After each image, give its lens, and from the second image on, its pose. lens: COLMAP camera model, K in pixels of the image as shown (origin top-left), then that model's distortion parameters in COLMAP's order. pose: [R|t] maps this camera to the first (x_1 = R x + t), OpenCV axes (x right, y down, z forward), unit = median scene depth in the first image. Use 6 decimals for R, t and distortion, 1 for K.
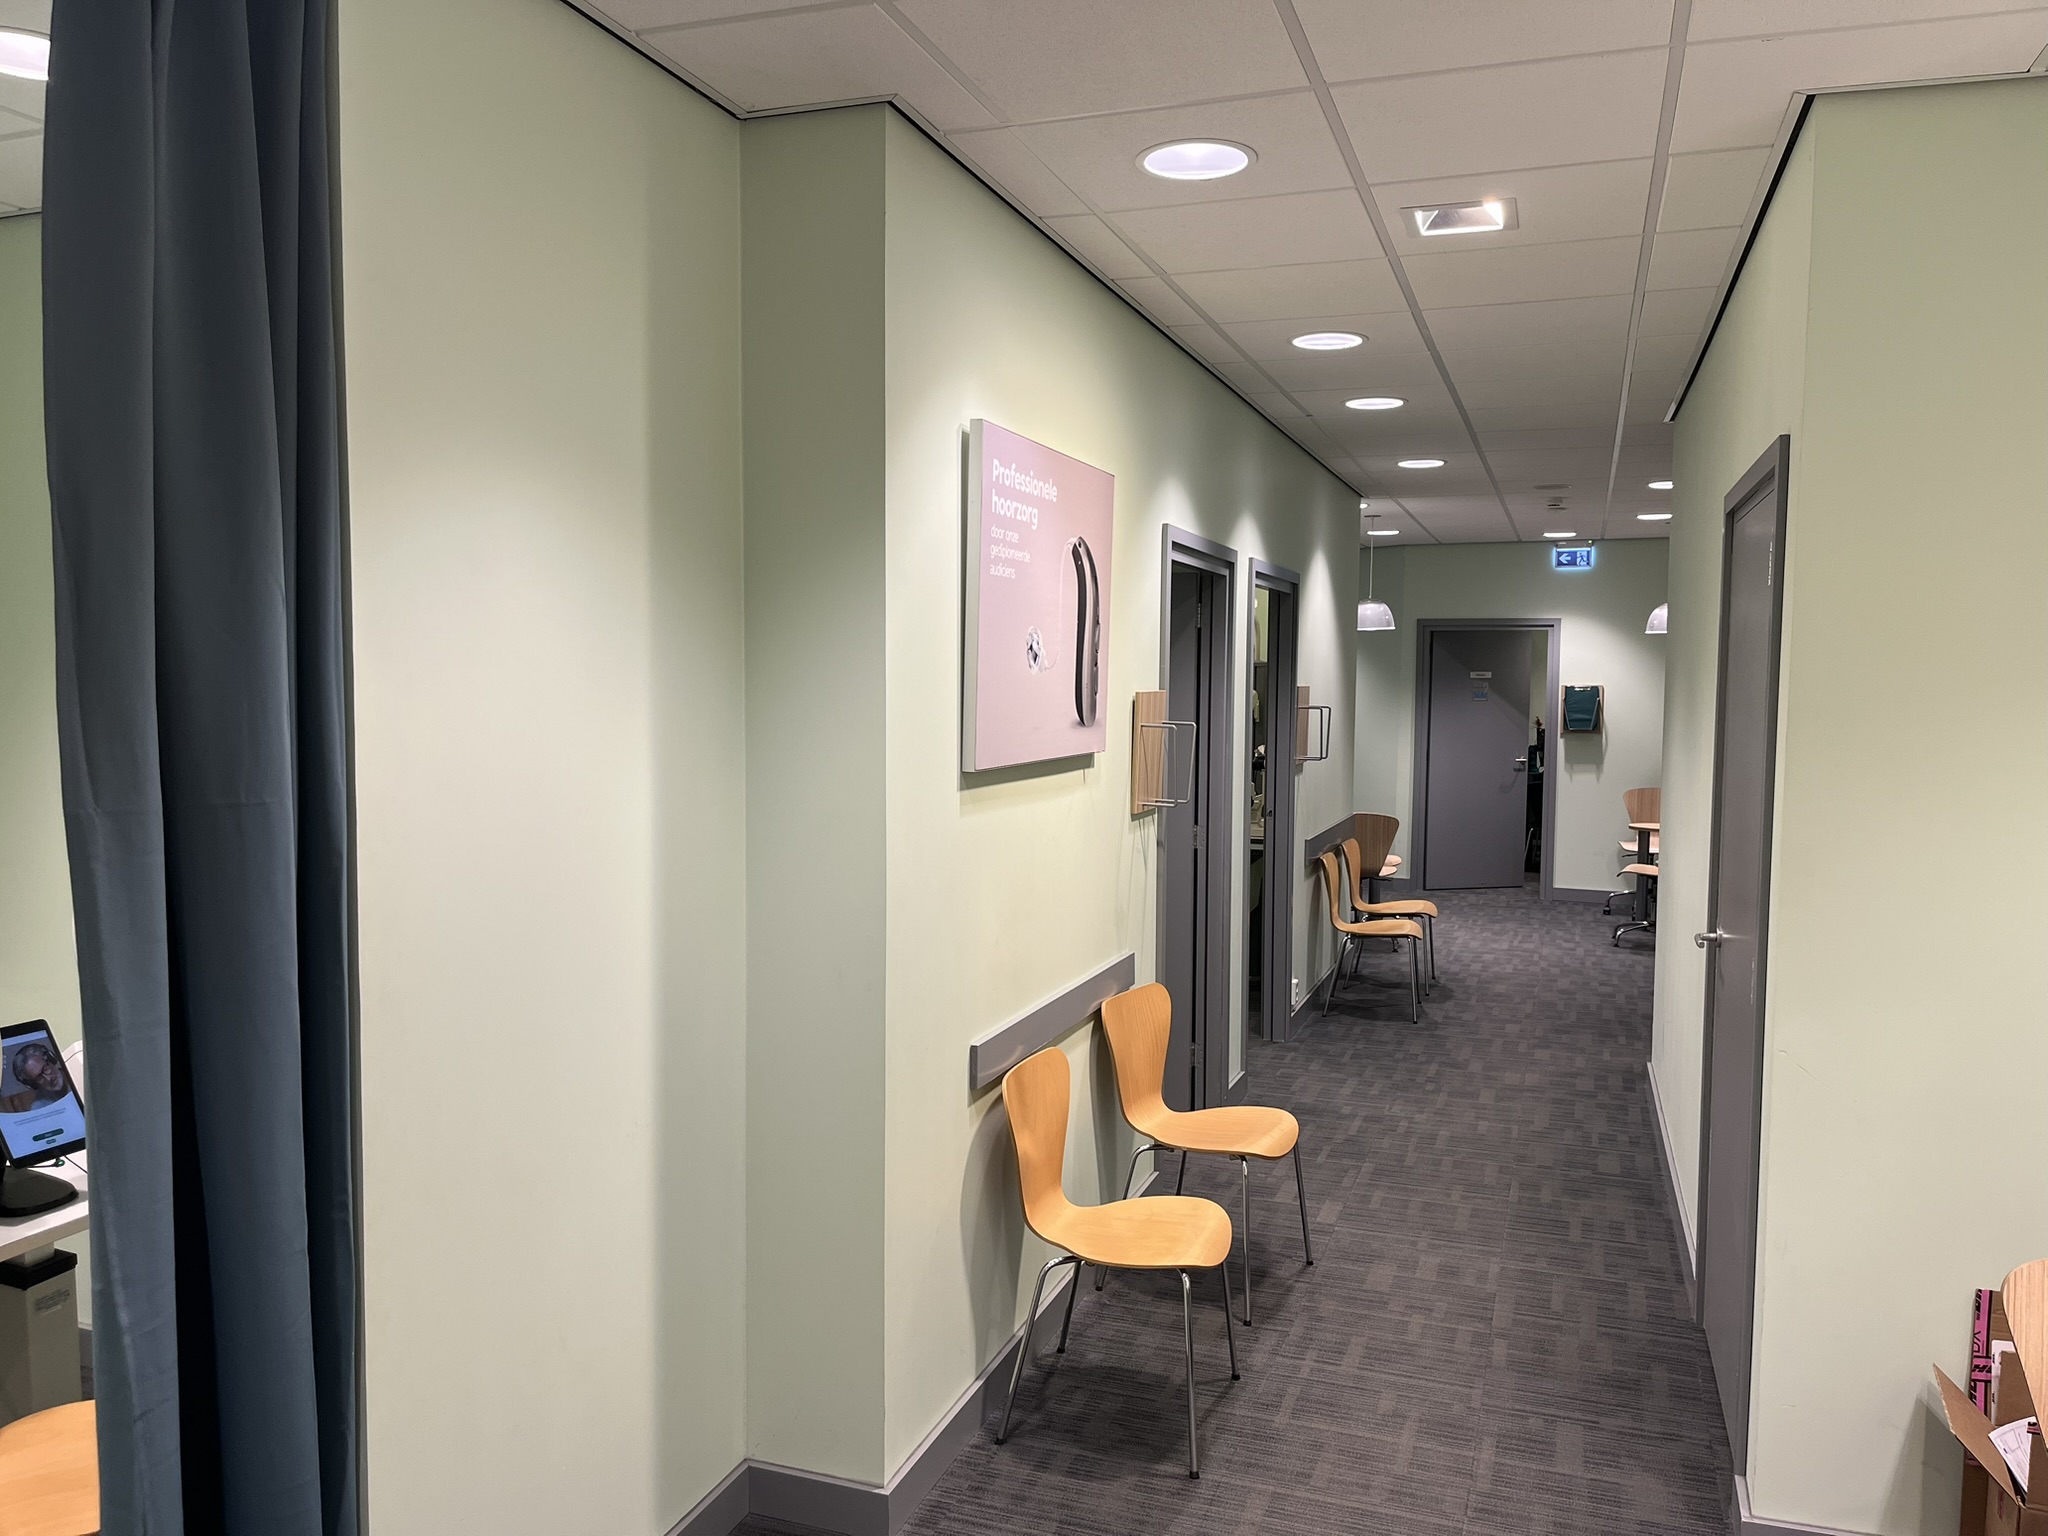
lens RADIAL K [[1551.9, 0, 1031.8], [0, 1551.9, 773.1], [0, 0, 1]] dist [0.042592, -0.053011]
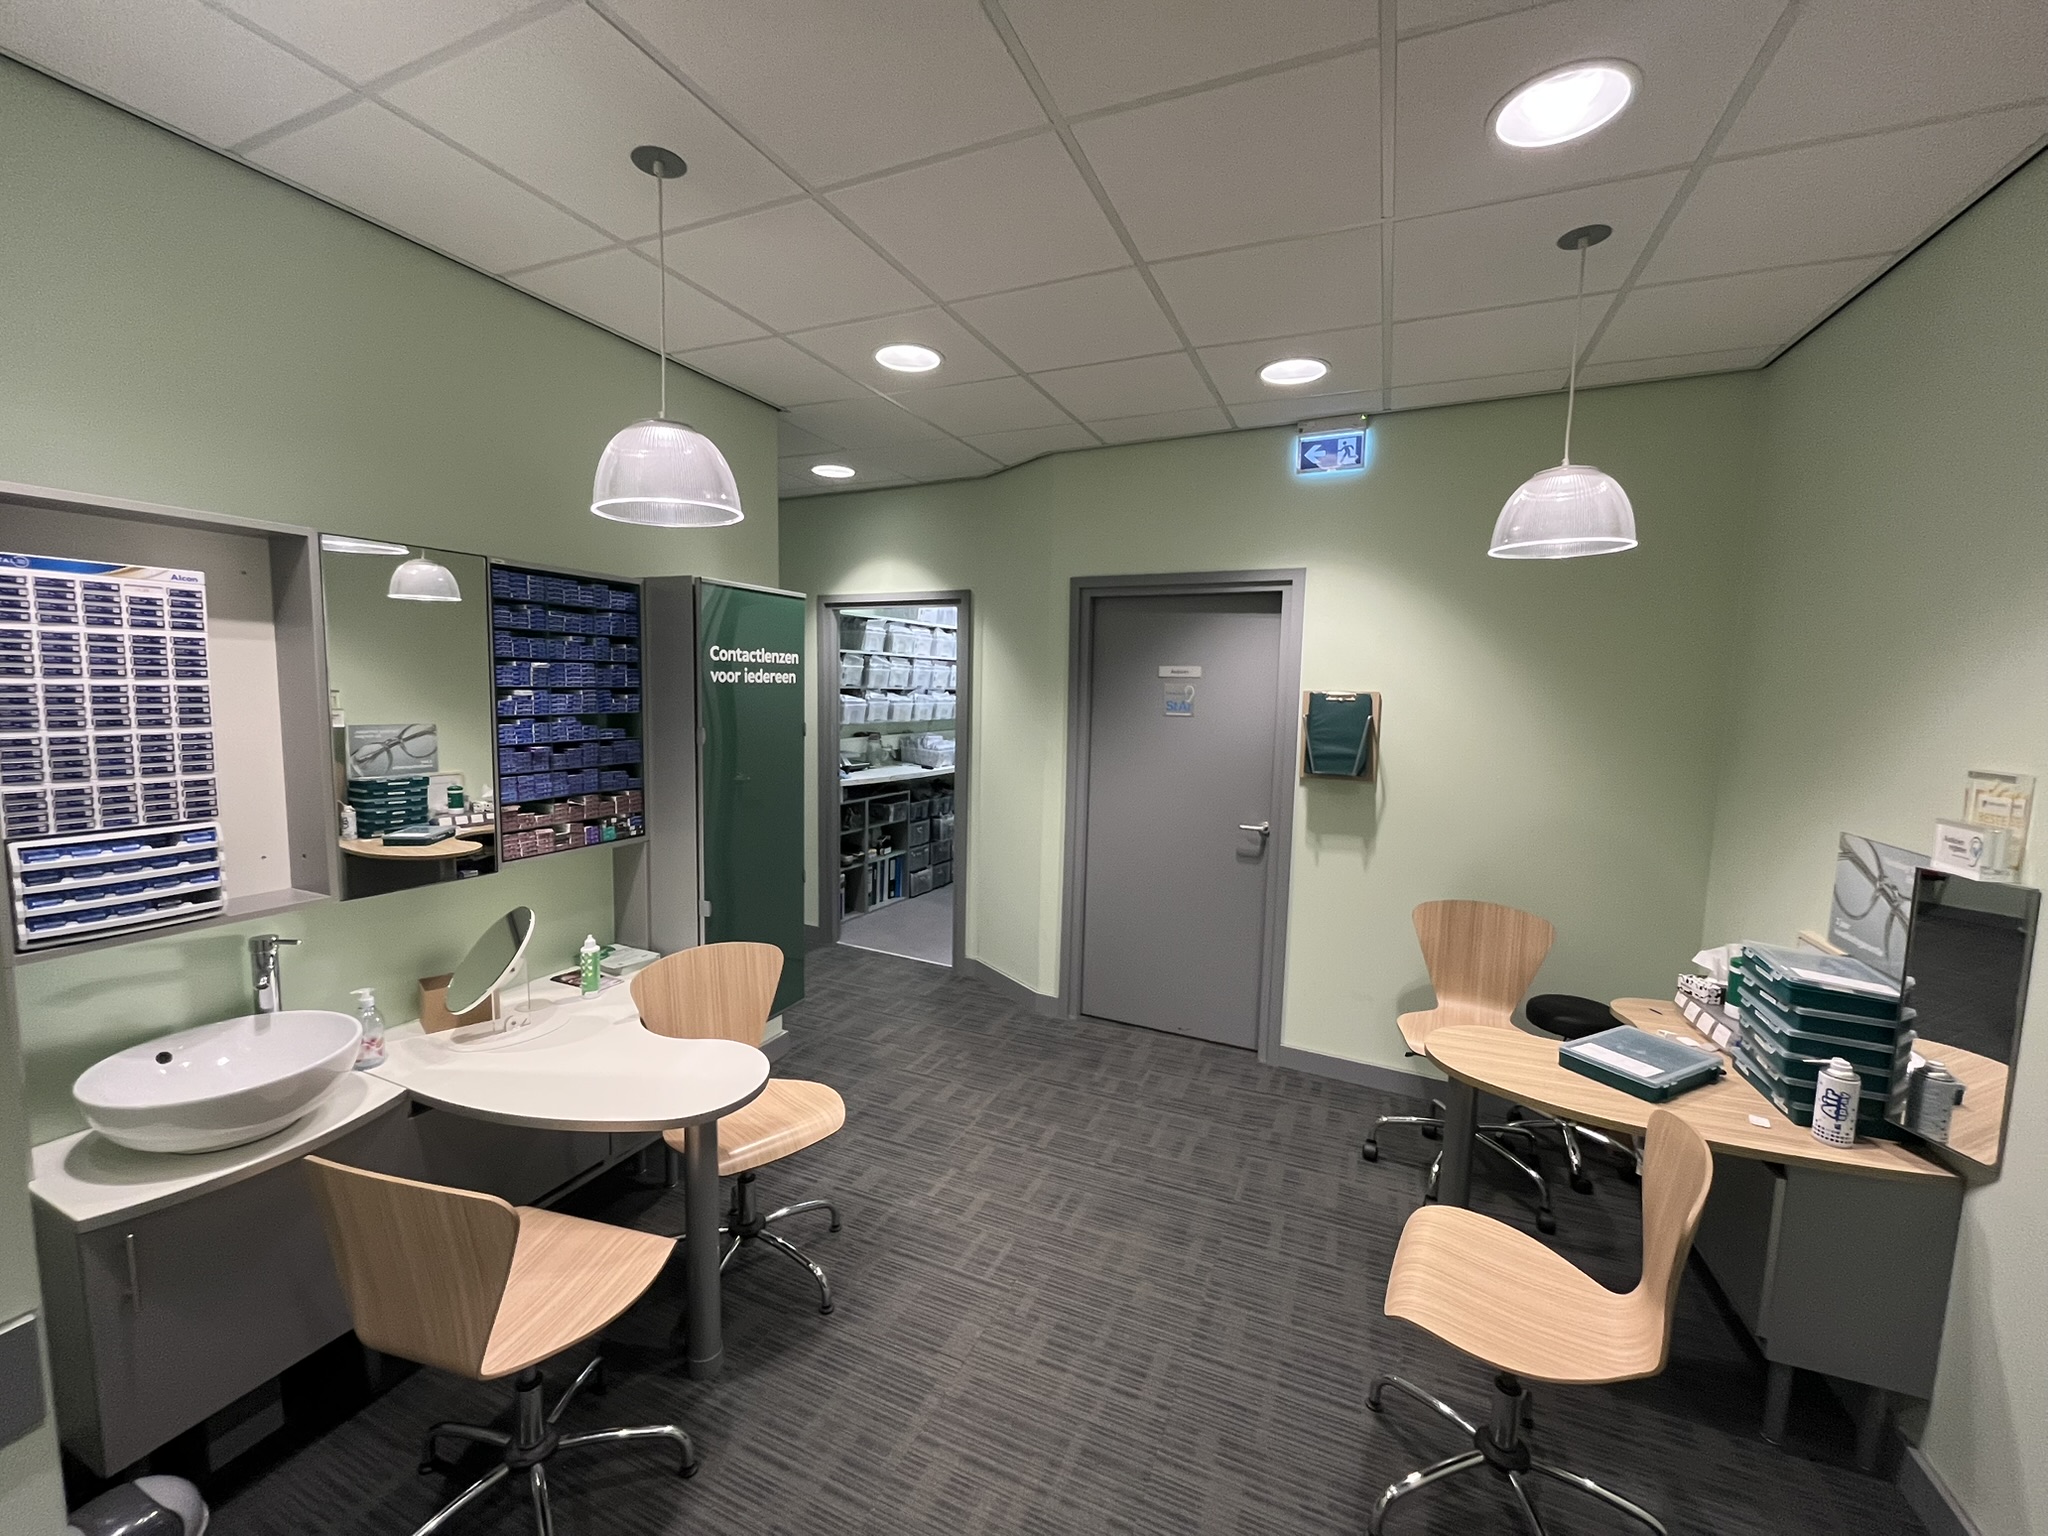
lens RADIAL K [[831.4, 0, 1019.2], [0, 831.4, 762.6], [0, 0, 1]] dist [-0.000398, -0.001168]
pose [[0.995760, 0.018246, -0.090161, 0.551096], [-0.014269, 0.998905, 0.044560, -0.088310], [0.090875, -0.043084, 0.994930, 1.441586]]
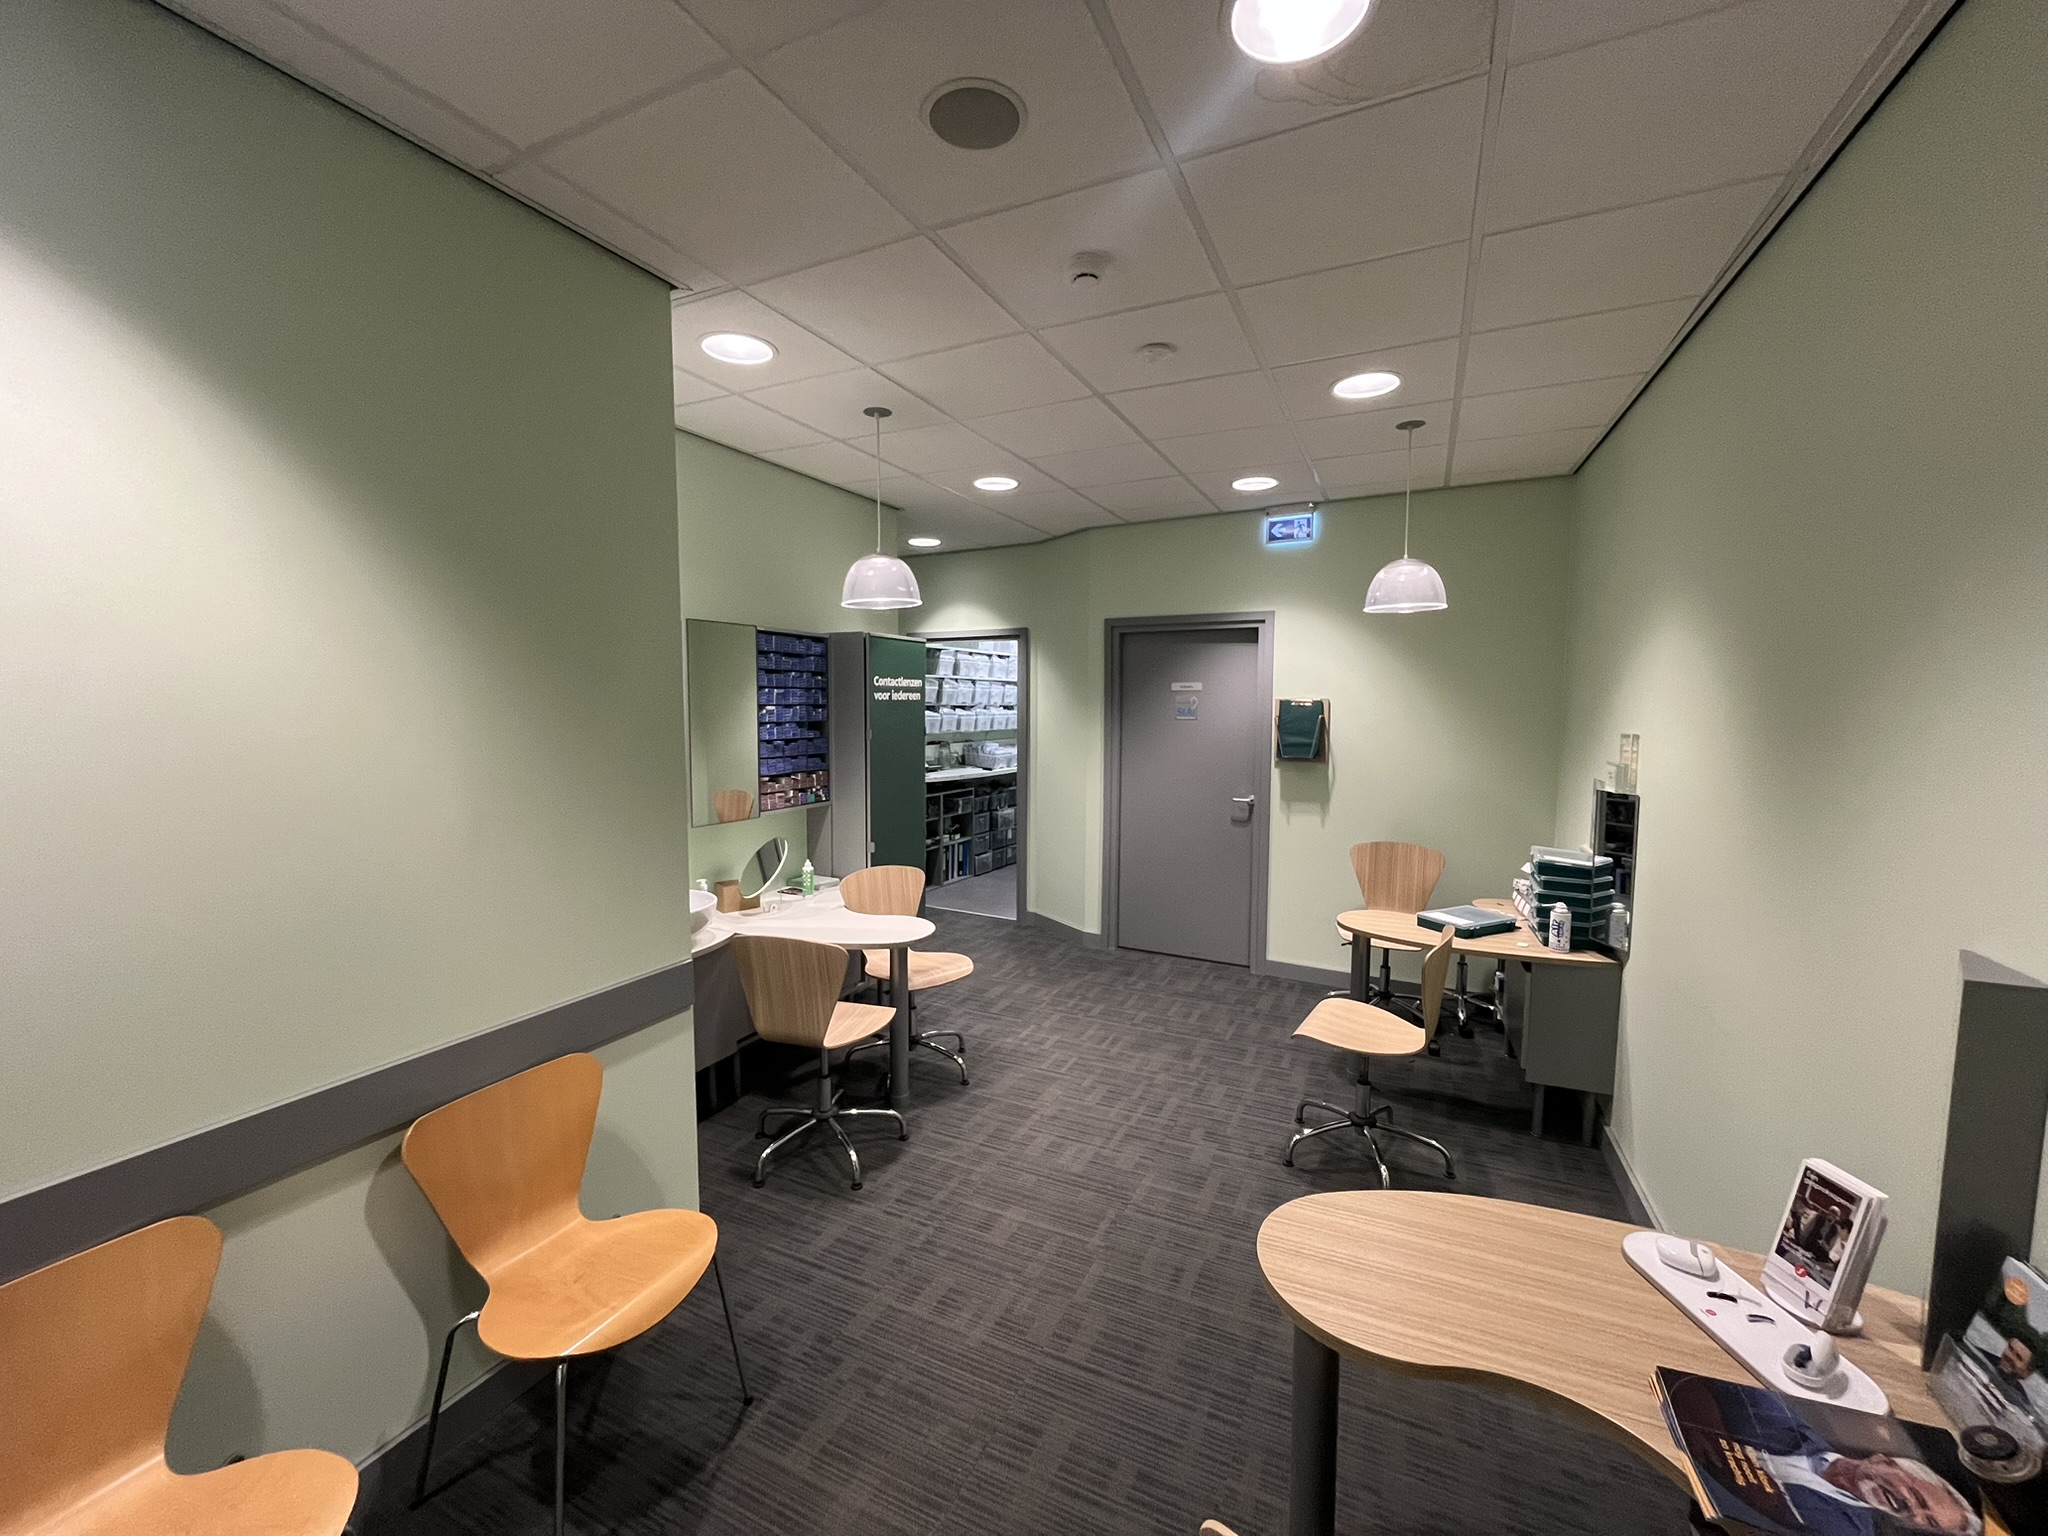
lens RADIAL K [[831.4, 0, 1014.0], [0, 831.4, 762.0], [0, 0, 1]] dist [-0.000398, -0.001168]
pose [[0.991203, 0.000101, -0.132349, 0.551333], [0.002879, 0.999747, 0.022323, -0.072131], [0.132318, -0.022508, 0.990952, 1.196600]]
